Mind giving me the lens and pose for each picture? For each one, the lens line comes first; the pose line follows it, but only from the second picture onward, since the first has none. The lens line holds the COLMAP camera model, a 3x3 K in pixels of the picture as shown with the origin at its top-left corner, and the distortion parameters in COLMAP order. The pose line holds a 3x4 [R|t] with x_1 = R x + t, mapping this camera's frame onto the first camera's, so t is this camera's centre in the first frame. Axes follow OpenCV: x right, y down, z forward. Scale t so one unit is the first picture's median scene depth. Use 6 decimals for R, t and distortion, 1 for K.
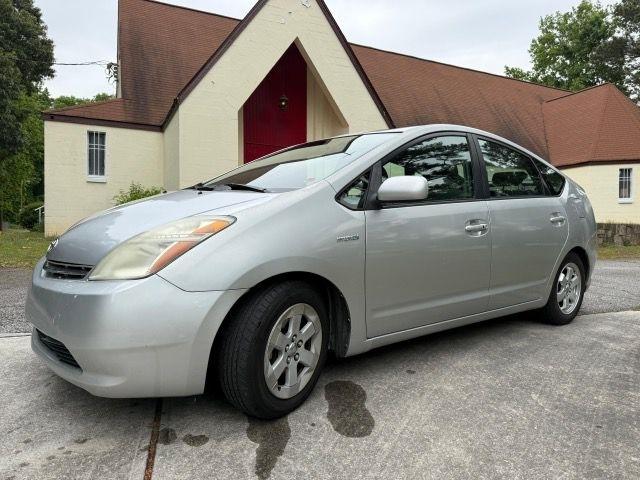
lens RADIAL K [[442.9, 0, 325.6], [0, 442.9, 244.6], [0, 0, 1]] dist [0.013518, -0.022519]
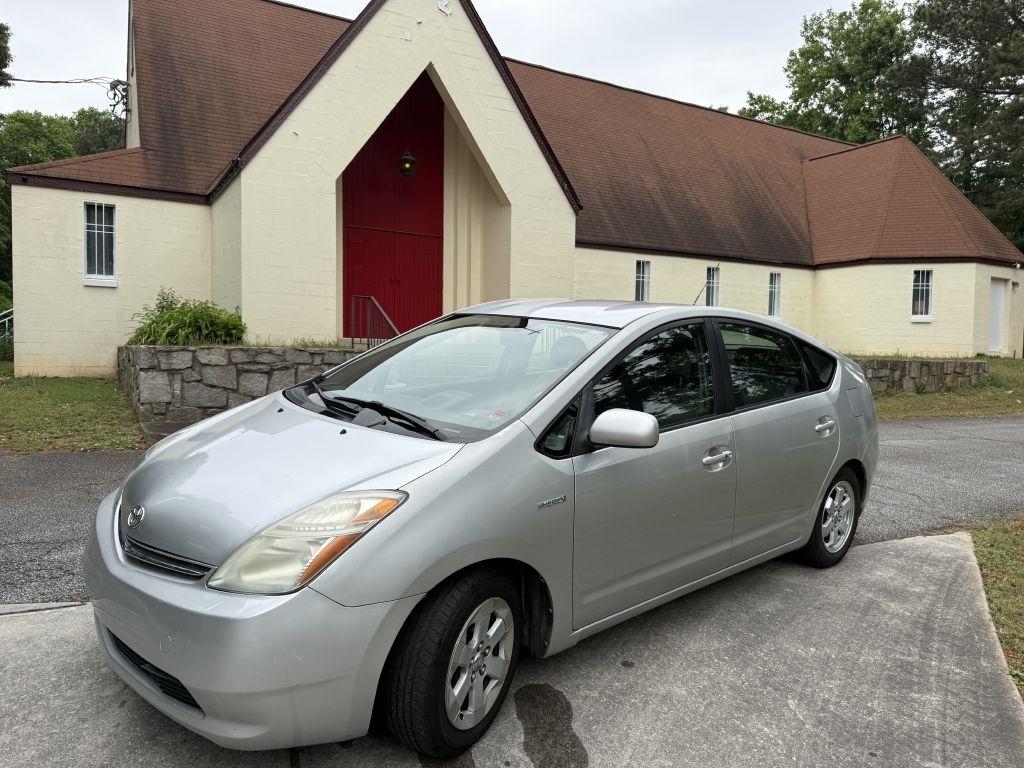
lens RADIAL K [[707.2, 0, 513.9], [0, 707.2, 387.6], [0, 0, 1]] dist [0.016386, -0.029176]
pose [[0.997198, 0.007648, 0.074418, -0.057567], [-0.010250, 0.999347, 0.034646, -0.140610], [-0.074105, -0.035312, 0.996625, -0.089593]]
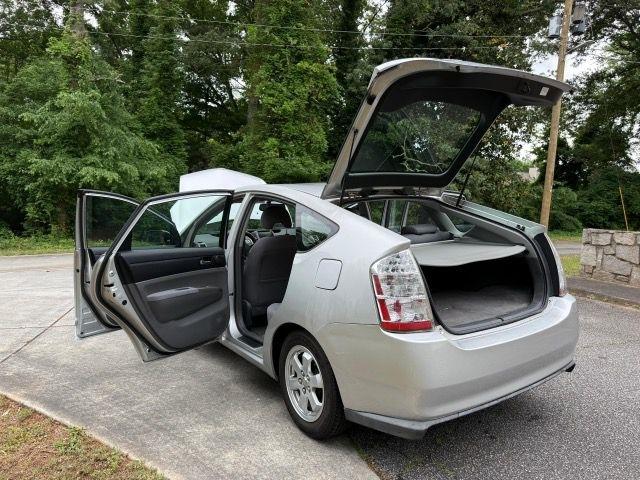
lens RADIAL K [[442.0, 0, 321.2], [0, 442.0, 242.3], [0, 0, 1]] dist [0.016386, -0.029176]
pose [[-0.038086, 0.068459, -0.996927, 1.227227], [-0.075389, 0.994610, 0.071180, -0.174440], [0.996427, 0.077868, -0.032720, 1.026942]]
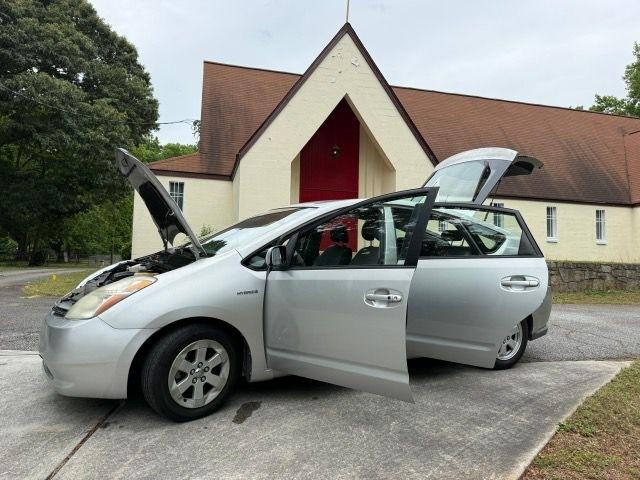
lens RADIAL K [[442.9, 0, 325.6], [0, 442.9, 244.6], [0, 0, 1]] dist [0.013518, -0.022519]
pose [[0.981476, 0.002831, -0.191564, 0.313526], [-0.017623, 0.996986, -0.075557, -0.036370], [0.190772, 0.077533, 0.978568, -0.173360]]
